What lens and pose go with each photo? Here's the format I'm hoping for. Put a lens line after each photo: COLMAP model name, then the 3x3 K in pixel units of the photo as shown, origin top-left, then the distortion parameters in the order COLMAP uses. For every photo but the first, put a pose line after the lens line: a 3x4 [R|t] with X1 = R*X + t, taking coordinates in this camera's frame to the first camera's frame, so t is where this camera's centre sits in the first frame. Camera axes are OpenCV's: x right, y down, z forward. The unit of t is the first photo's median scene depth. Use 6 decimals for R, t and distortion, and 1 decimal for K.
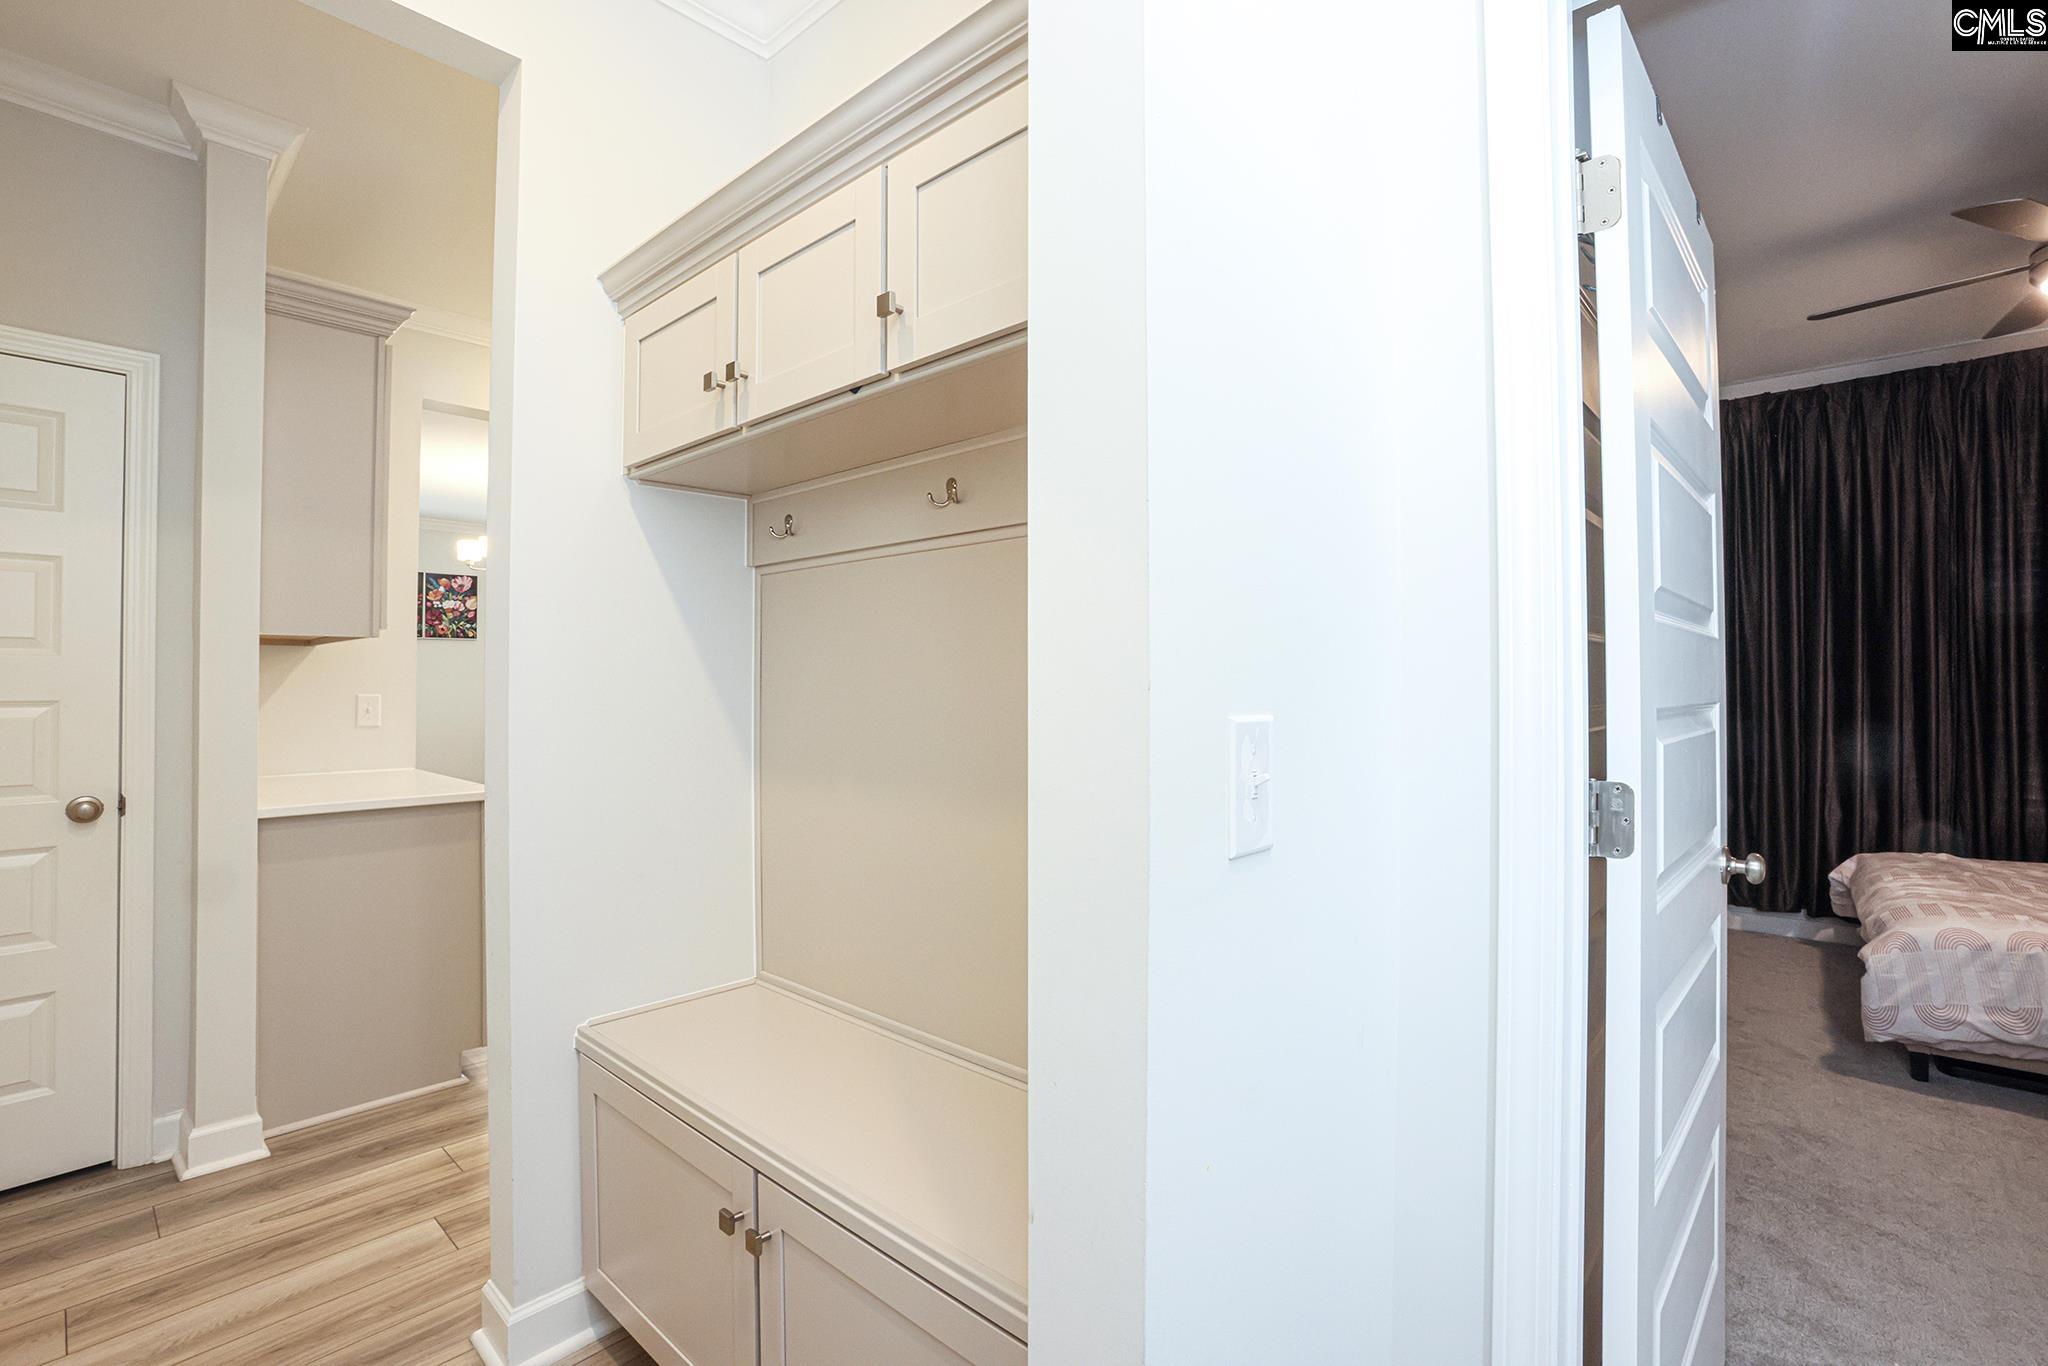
lens RADIAL K [[937.3, 0, 1025.5], [0, 937.3, 668.4], [0, 0, 1]] dist [-0.077910, 0.035932]
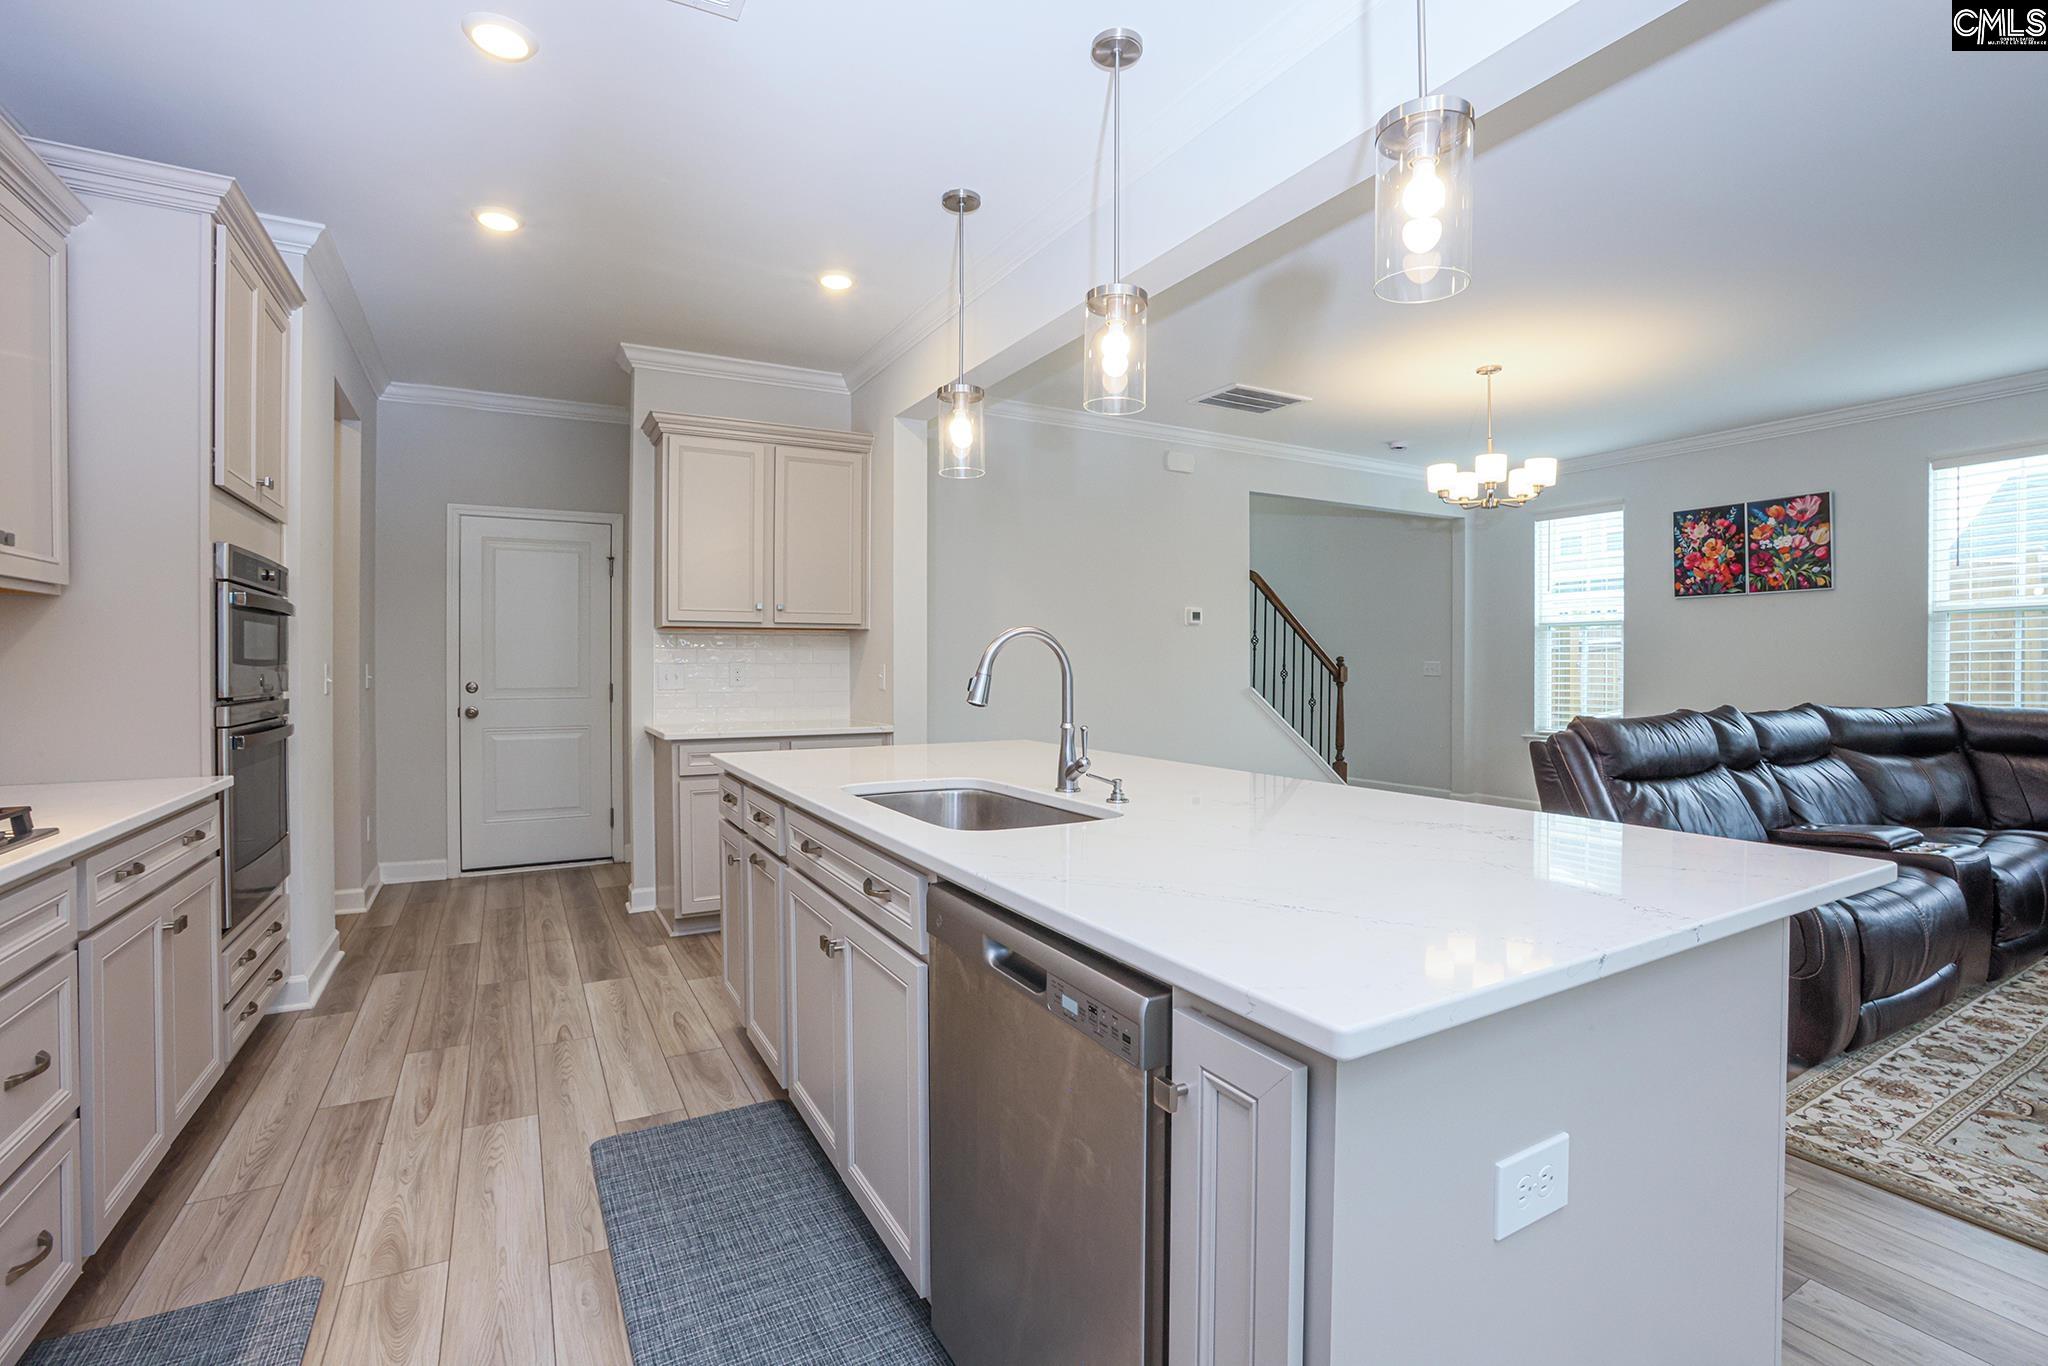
lens RADIAL K [[927.5, 0, 1019.8], [0, 927.5, 665.4], [0, 0, 1]] dist [-0.056841, 0.019375]
pose [[-0.306846, 0.002147, -0.951757, 0.191329], [0.013553, 0.999906, -0.002114, 0.016840], [0.951663, -0.013548, -0.306846, 0.655109]]
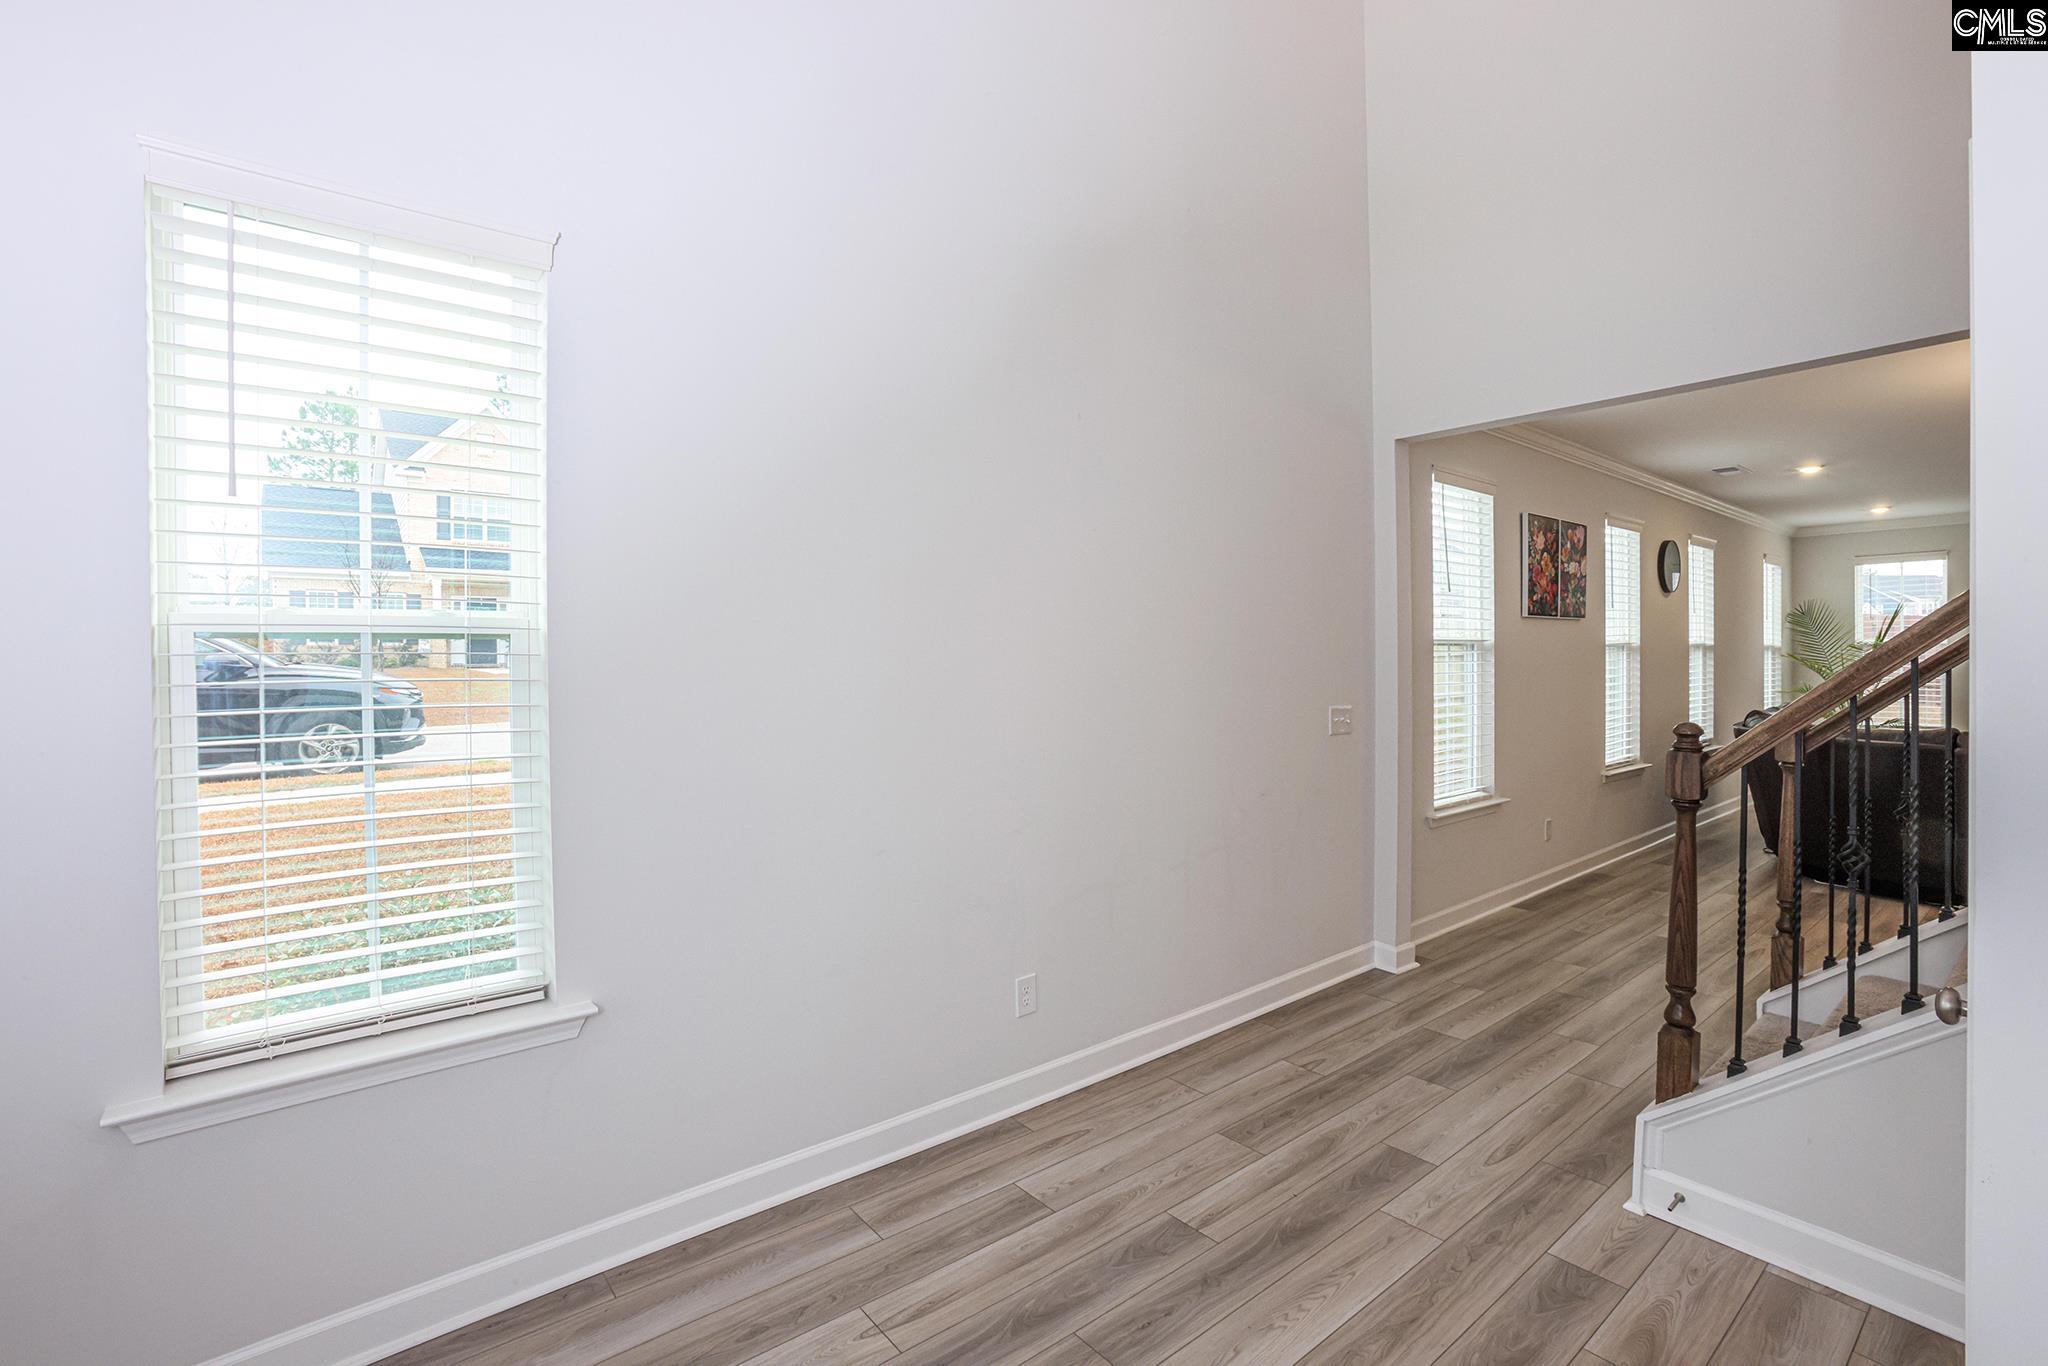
lens RADIAL K [[937.3, 0, 1025.5], [0, 937.3, 668.4], [0, 0, 1]] dist [-0.077910, 0.035932]
pose [[0.989372, -0.014750, -0.144654, -0.928799], [0.016929, 0.999761, 0.013845, -0.012235], [0.144415, -0.016147, 0.989385, 0.275073]]
